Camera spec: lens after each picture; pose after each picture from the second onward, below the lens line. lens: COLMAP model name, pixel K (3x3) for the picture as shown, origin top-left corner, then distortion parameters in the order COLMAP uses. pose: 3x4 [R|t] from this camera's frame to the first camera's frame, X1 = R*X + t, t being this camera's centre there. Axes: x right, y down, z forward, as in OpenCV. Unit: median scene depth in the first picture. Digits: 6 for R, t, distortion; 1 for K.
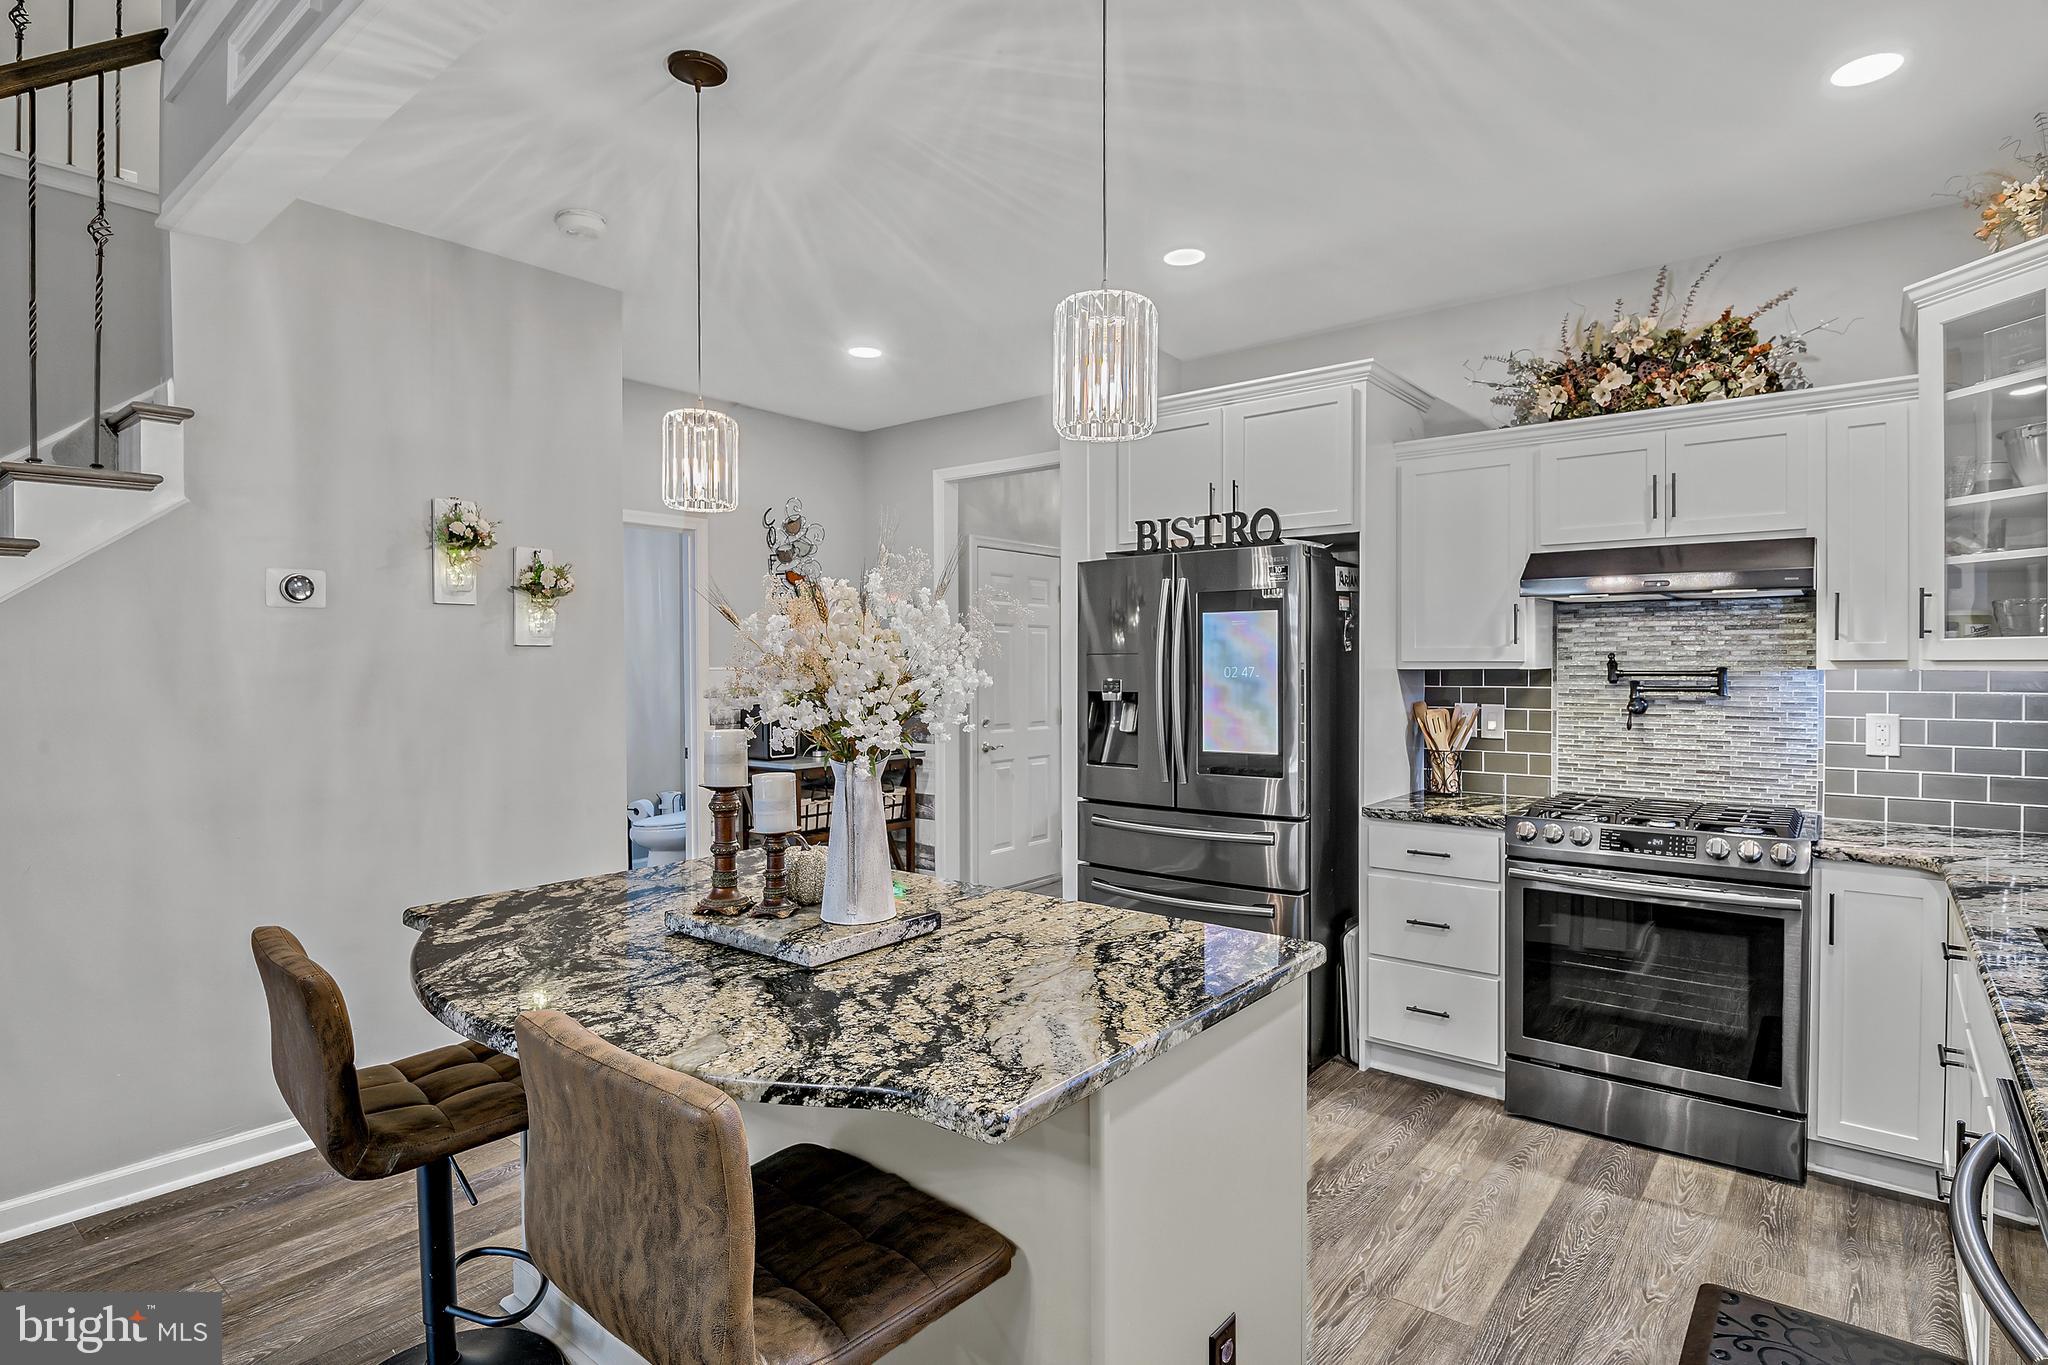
lens RADIAL K [[1016.5, 0, 1024.0], [0, 1016.5, 682.5], [0, 0, 1]] dist [-0.026233, -0.000882]
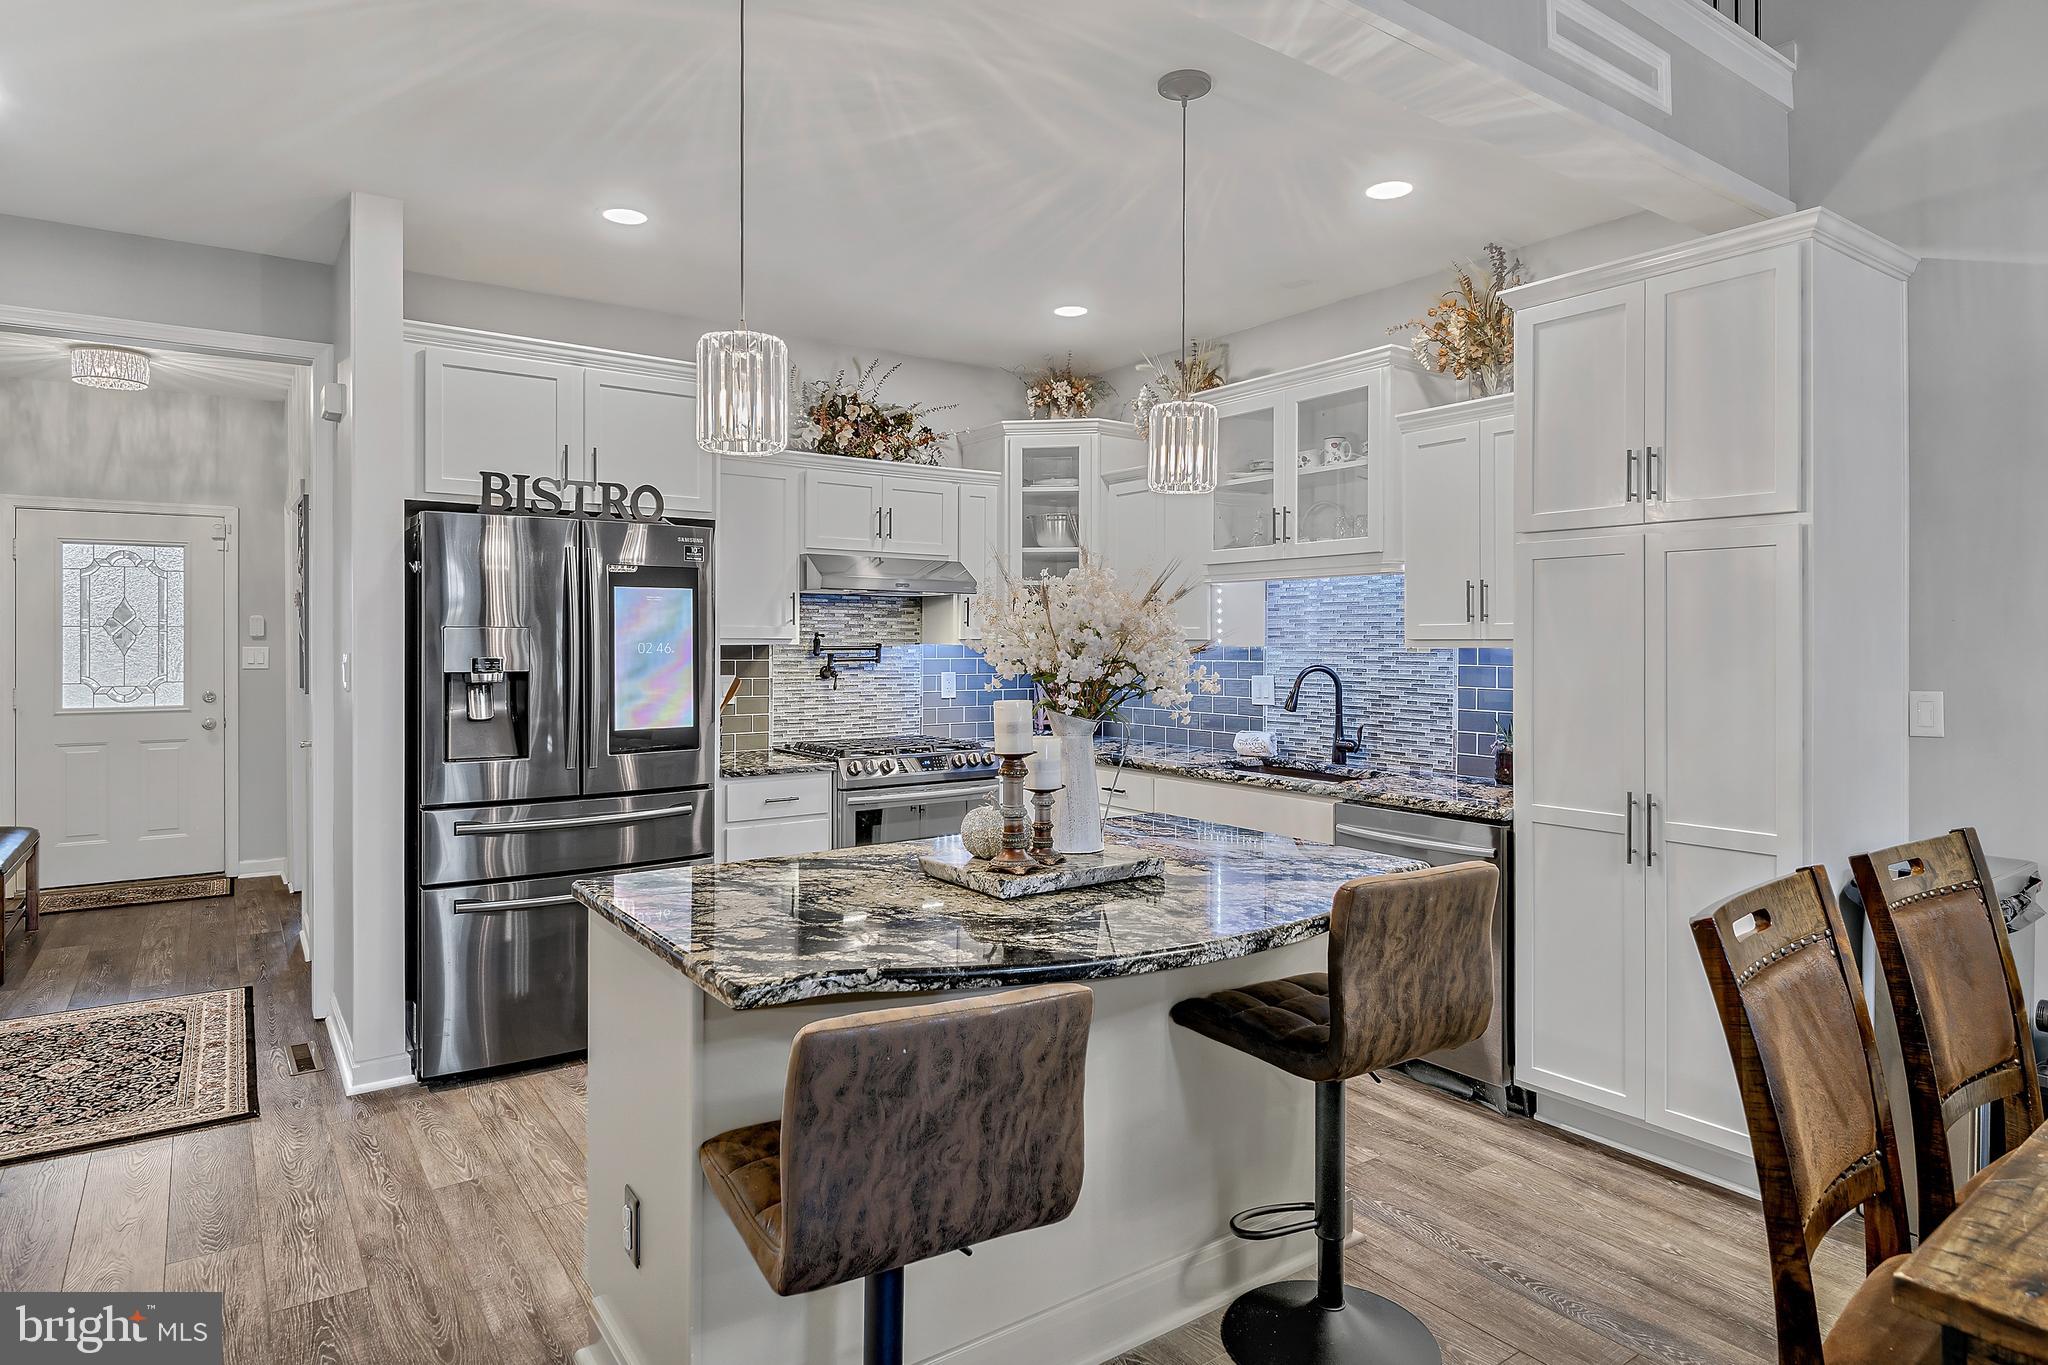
lens RADIAL K [[1126.9, 0, 1025.7], [0, 1126.9, 651.5], [0, 0, 1]] dist [-0.005006, -0.001421]
pose [[0.245836, -0.005233, 0.969297, -0.789190], [0.016091, 0.999870, 0.001317, -0.002185], [-0.969178, 0.015273, 0.245888, 0.378715]]
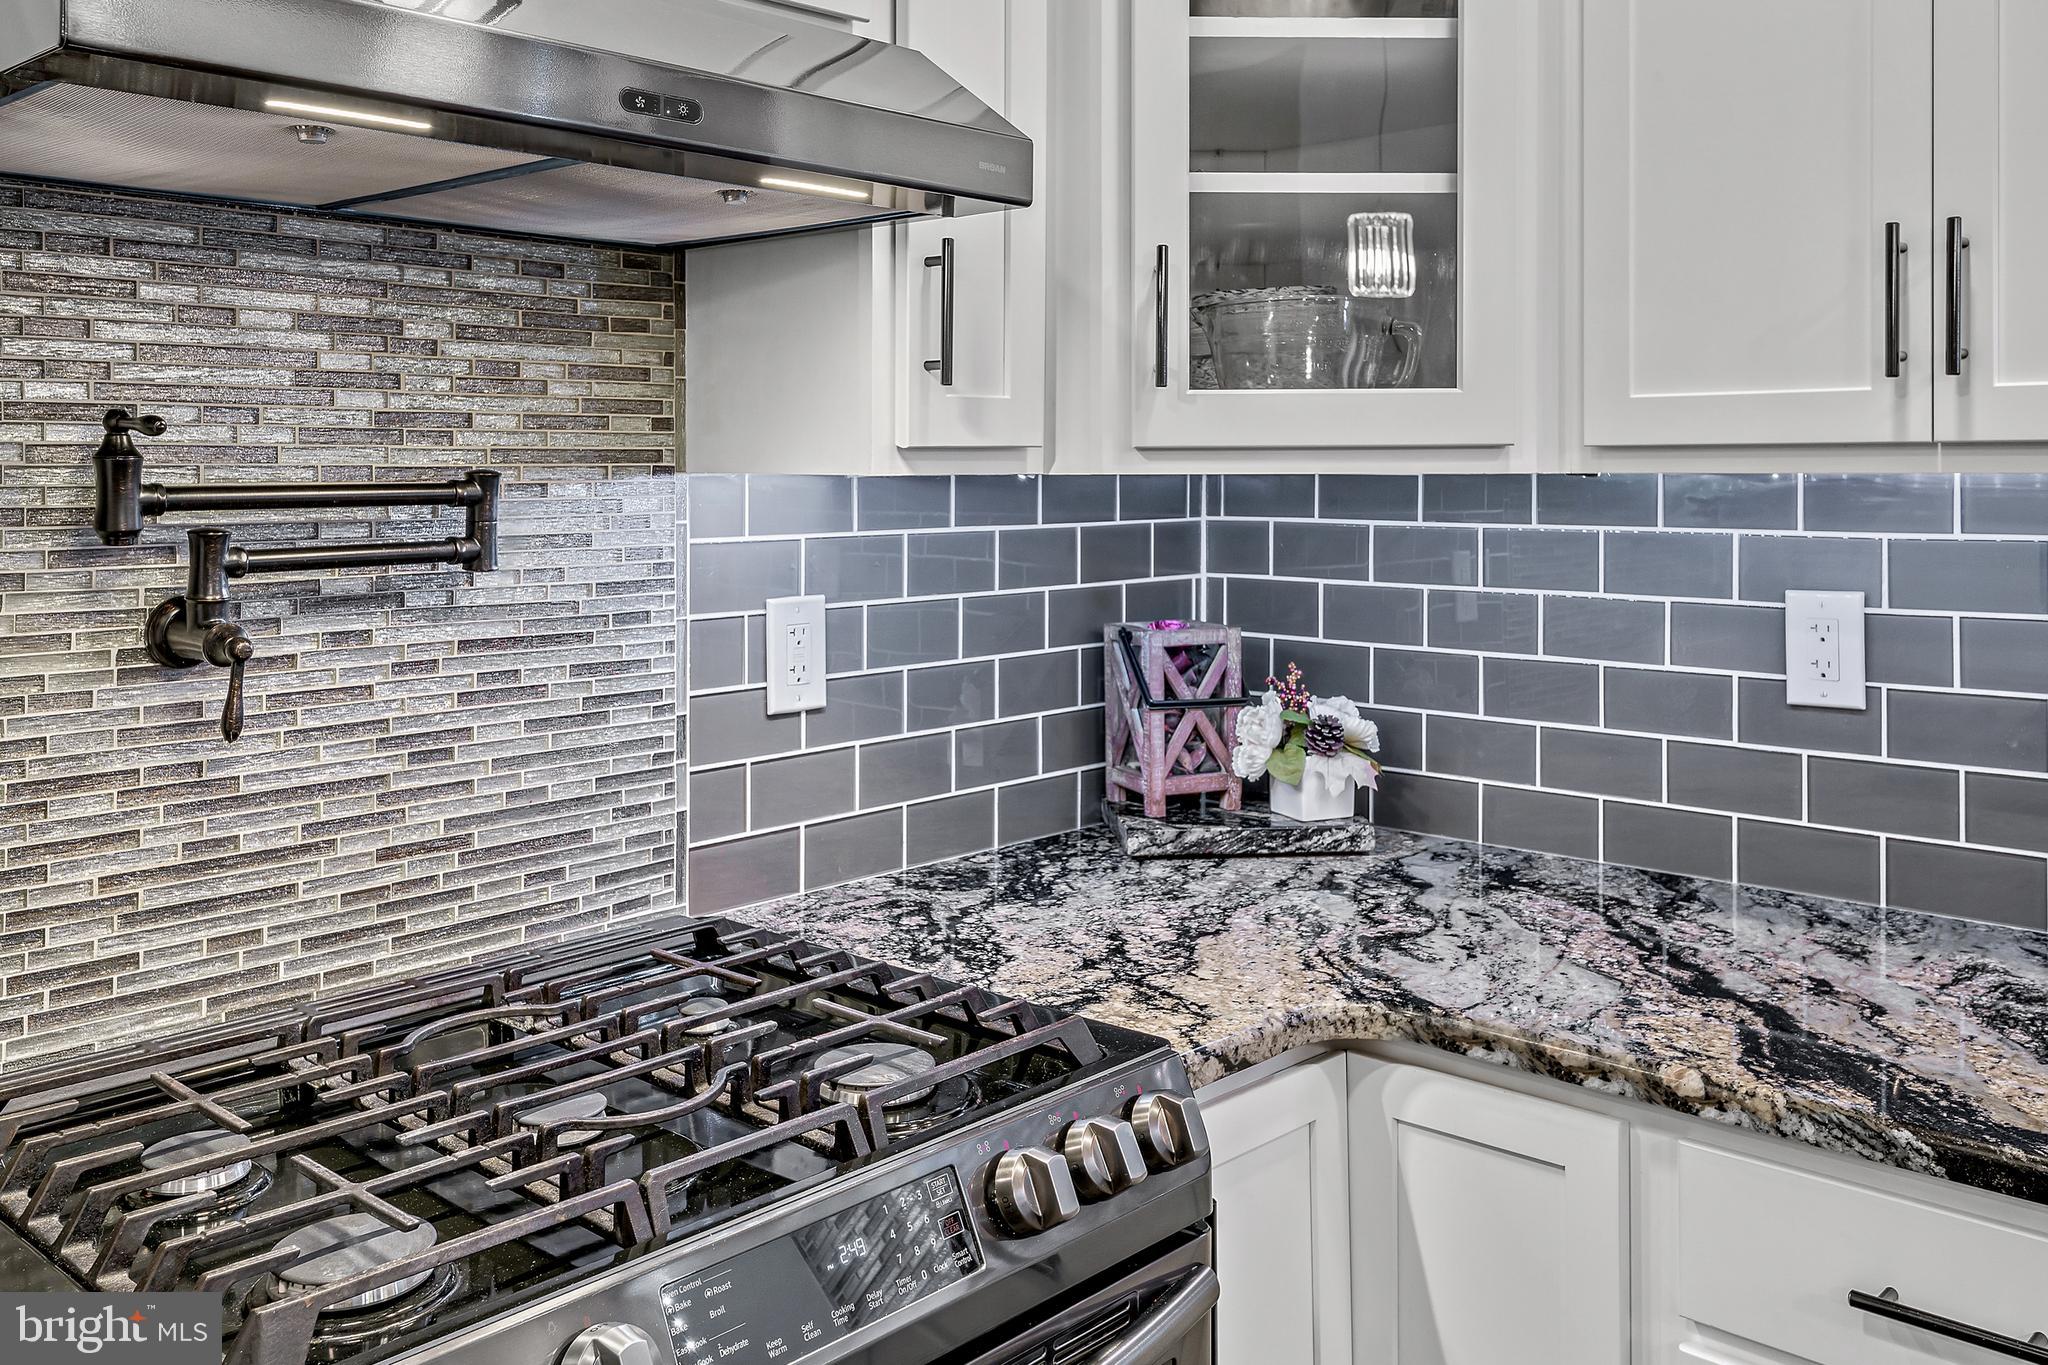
lens RADIAL K [[1769.1, 0, 1023.0], [0, 1769.1, 476.2], [0, 0, 1]] dist [0.005874, 0.000124]
pose [[0.046077, -0.002795, 0.998934, 0.197045], [0.023018, 0.999734, 0.001736, -0.010391], [-0.998673, 0.022913, 0.046129, 0.789372]]
